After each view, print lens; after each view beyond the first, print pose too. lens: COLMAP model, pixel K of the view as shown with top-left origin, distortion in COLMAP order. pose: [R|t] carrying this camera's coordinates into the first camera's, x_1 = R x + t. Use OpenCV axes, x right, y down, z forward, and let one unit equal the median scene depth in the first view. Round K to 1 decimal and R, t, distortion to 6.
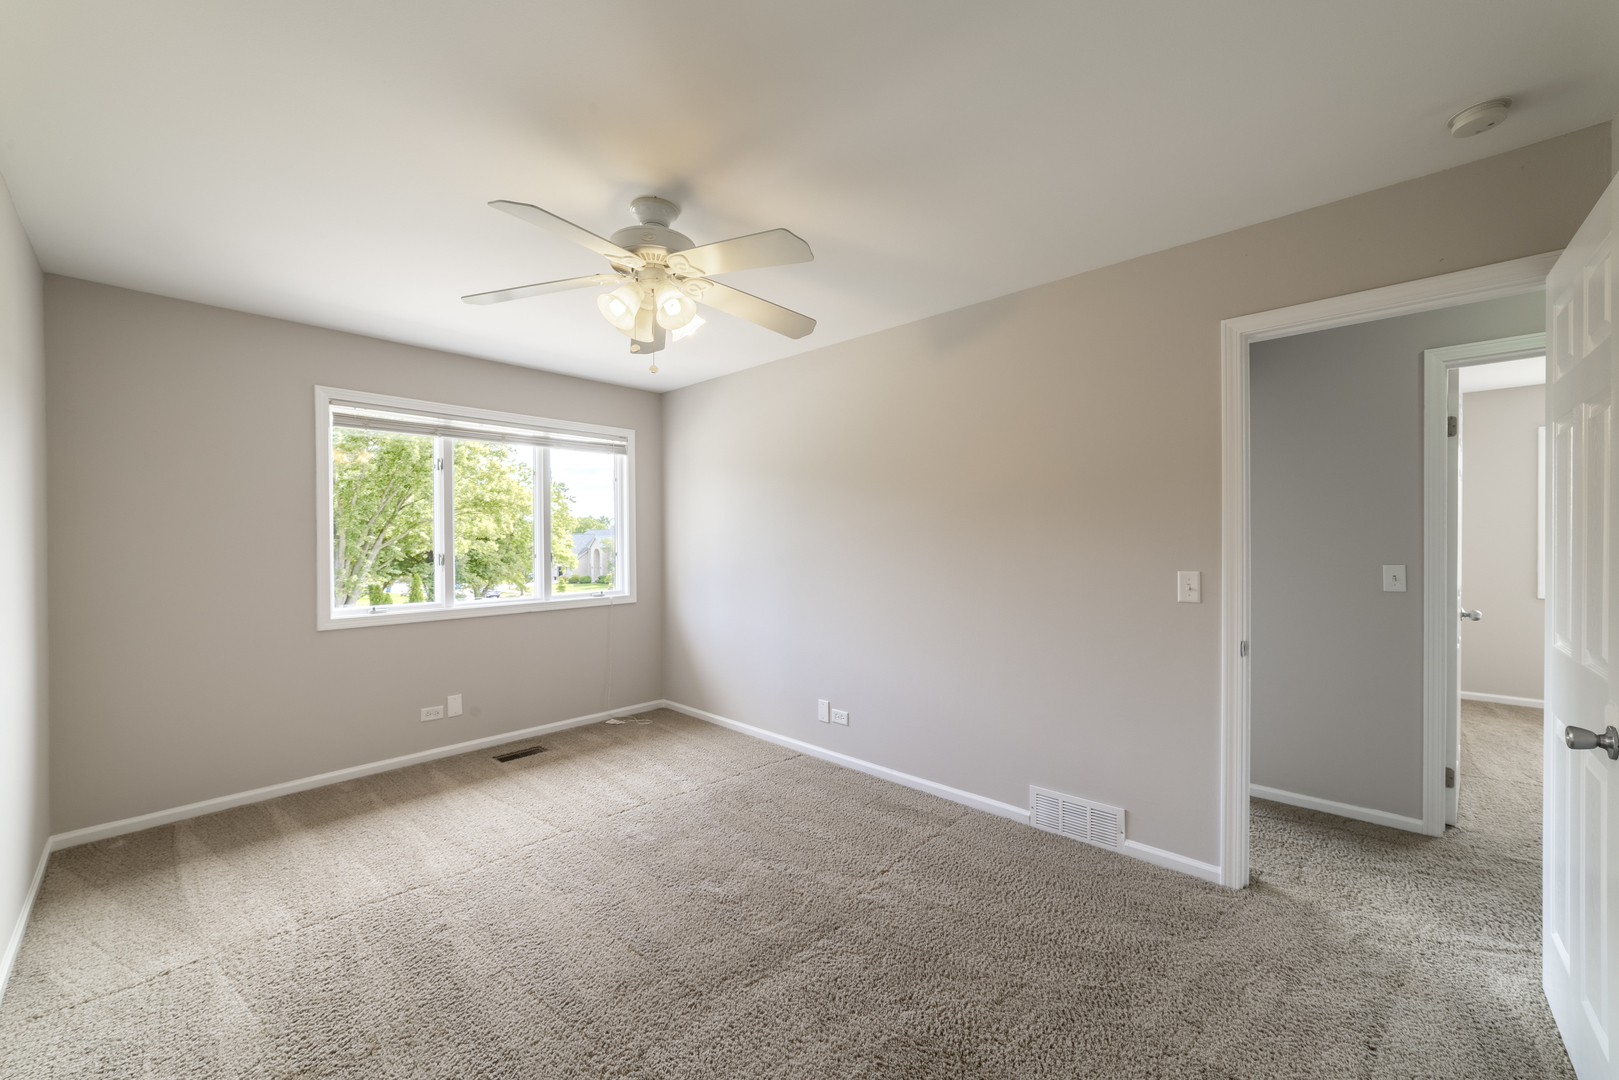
lens RADIAL K [[610.6, 0, 815.7], [0, 610.6, 541.2], [0, 0, 1]] dist [-0.011312, 0.000448]
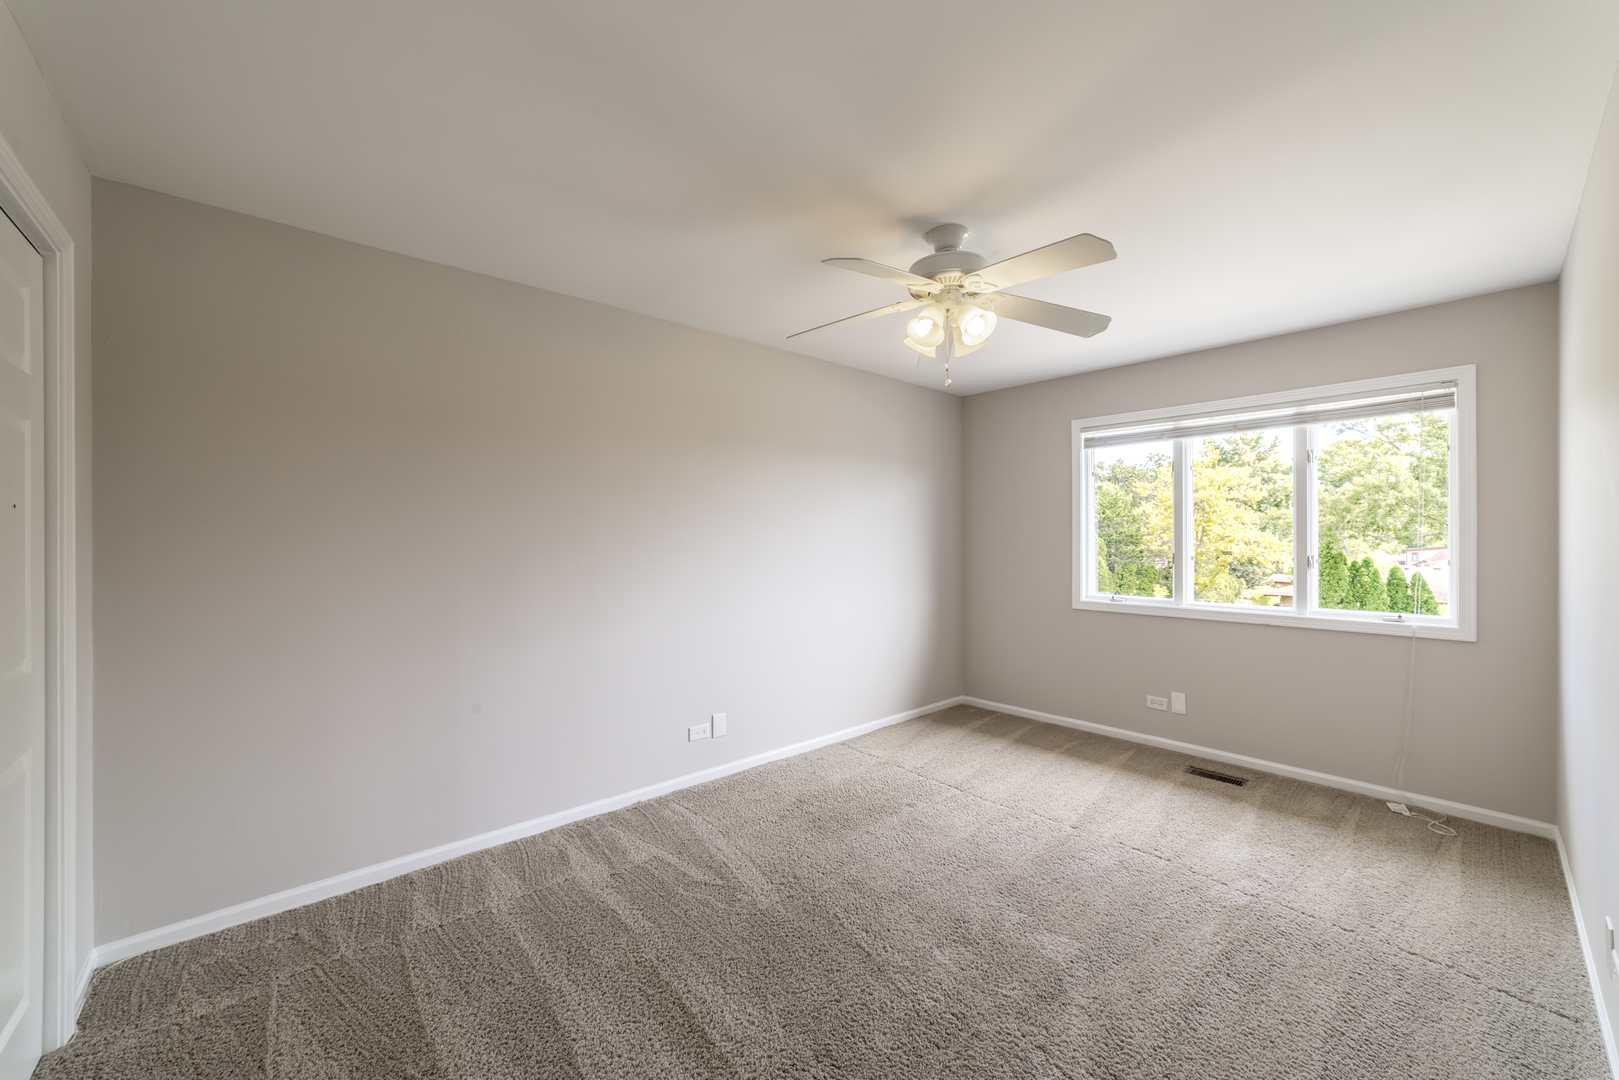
lens RADIAL K [[610.6, 0, 811.7], [0, 610.6, 541.1], [0, 0, 1]] dist [-0.011312, 0.000448]
pose [[-0.080537, 0.006912, -0.996728, 0.468407], [-0.007120, 0.999946, 0.007509, -0.002299], [0.996726, 0.007702, -0.080483, 0.478833]]
